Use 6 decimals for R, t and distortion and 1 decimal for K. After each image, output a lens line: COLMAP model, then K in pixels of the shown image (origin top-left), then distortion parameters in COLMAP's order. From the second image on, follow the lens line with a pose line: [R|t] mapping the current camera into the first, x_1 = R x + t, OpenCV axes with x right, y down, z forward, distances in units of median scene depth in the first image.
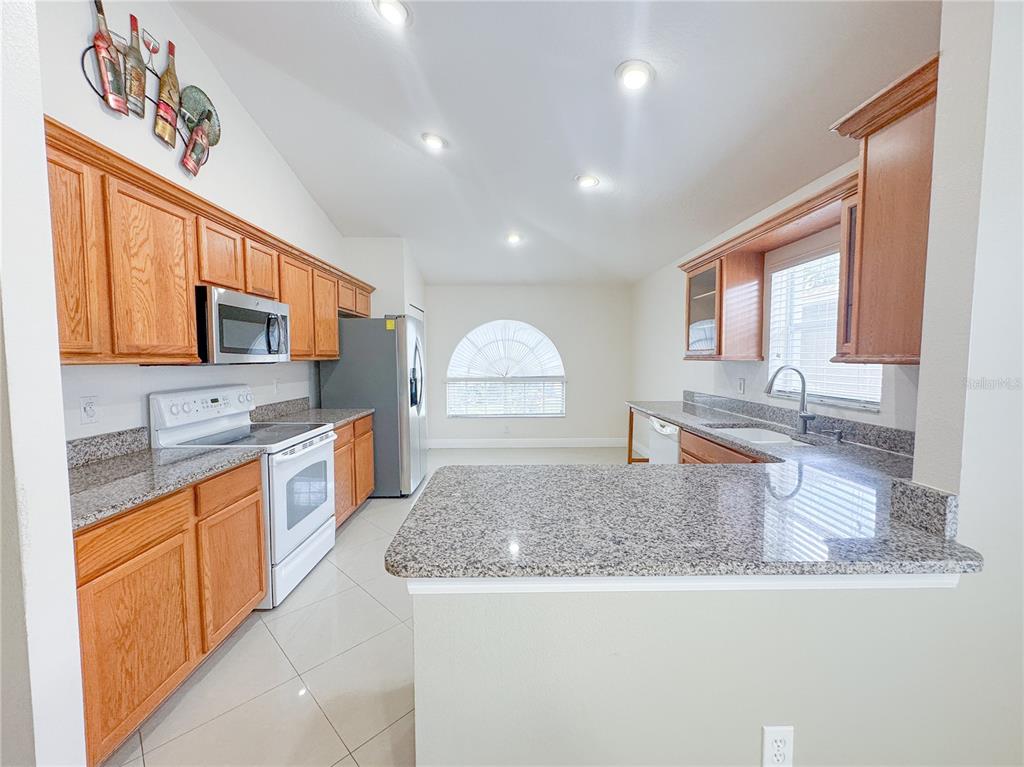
lens RADIAL K [[413.7, 0, 512.0], [0, 413.7, 383.5], [0, 0, 1]] dist [-0.001638, 0.000510]
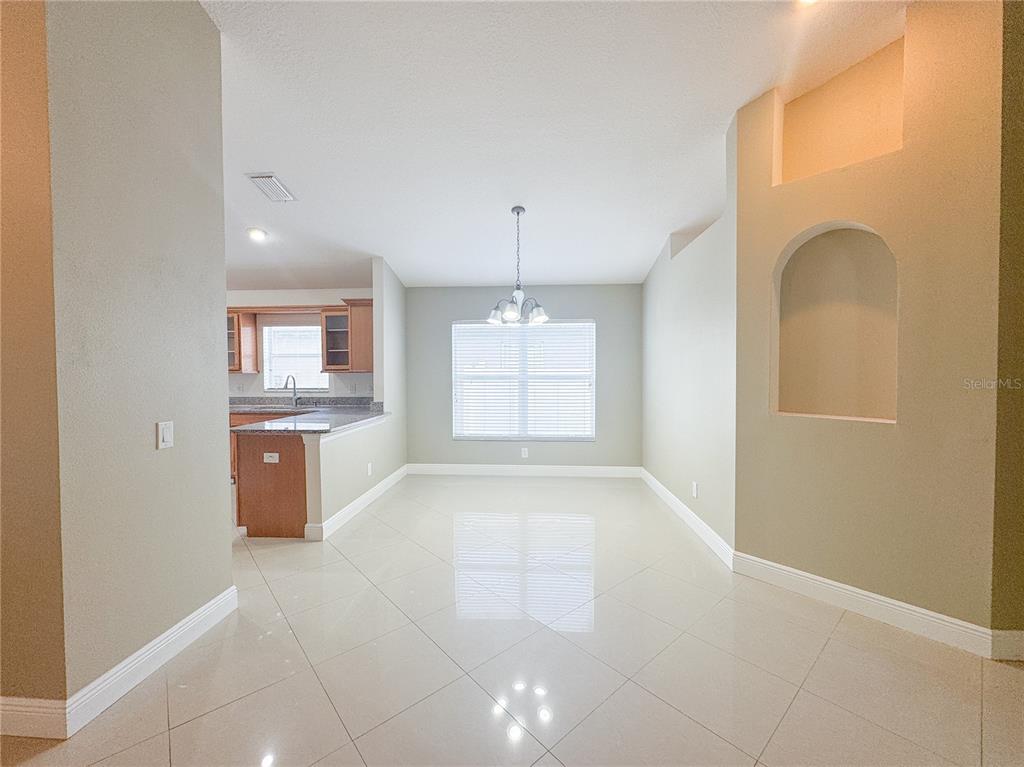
lens RADIAL K [[413.7, 0, 512.0], [0, 413.7, 383.5], [0, 0, 1]] dist [-0.001638, 0.000510]
pose [[0.081928, -0.026209, 0.996294, -1.574917], [0.064596, 0.997692, 0.020934, 0.035265], [-0.994543, 0.062642, 0.083432, -0.360847]]
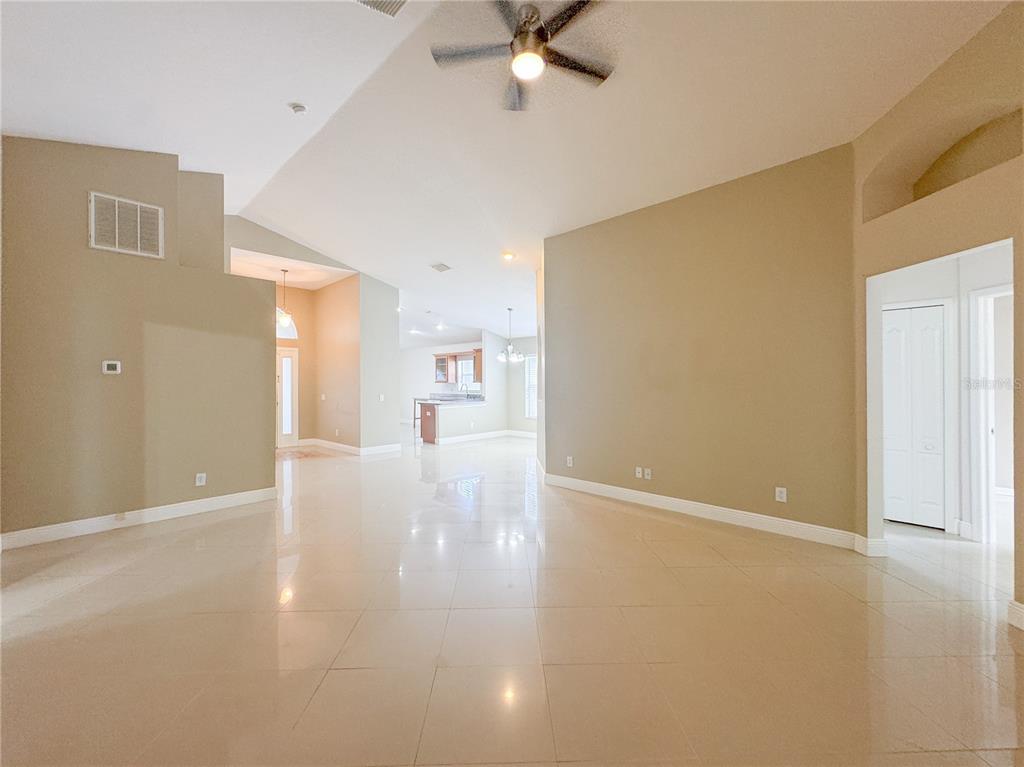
lens RADIAL K [[413.7, 0, 512.0], [0, 413.7, 383.5], [0, 0, 1]] dist [-0.001638, 0.000510]
pose [[0.698676, 0.001743, 0.715436, -2.543863], [0.047344, 0.997692, -0.048665, 0.229691], [-0.713870, 0.067873, 0.696981, -2.911078]]
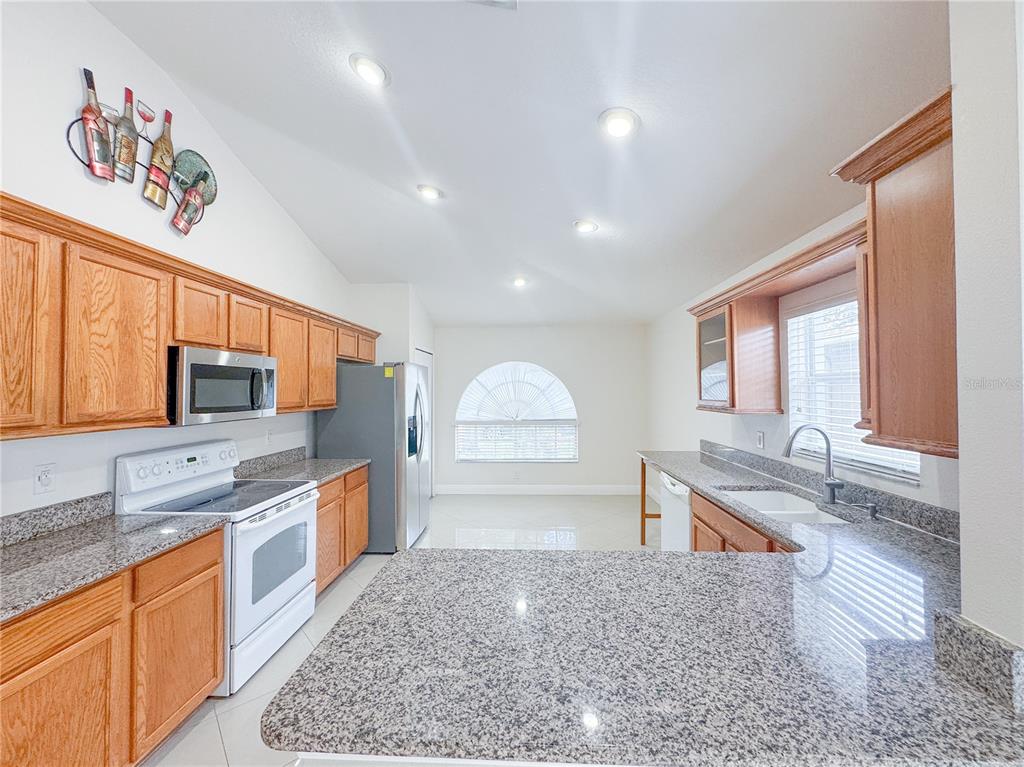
lens RADIAL K [[413.7, 0, 512.0], [0, 413.7, 383.5], [0, 0, 1]] dist [-0.001638, 0.000510]
pose [[0.998126, -0.004197, -0.061053, 0.101227], [-0.000657, 0.996854, -0.079259, -0.069738], [0.061194, 0.079150, 0.994983, 0.083846]]
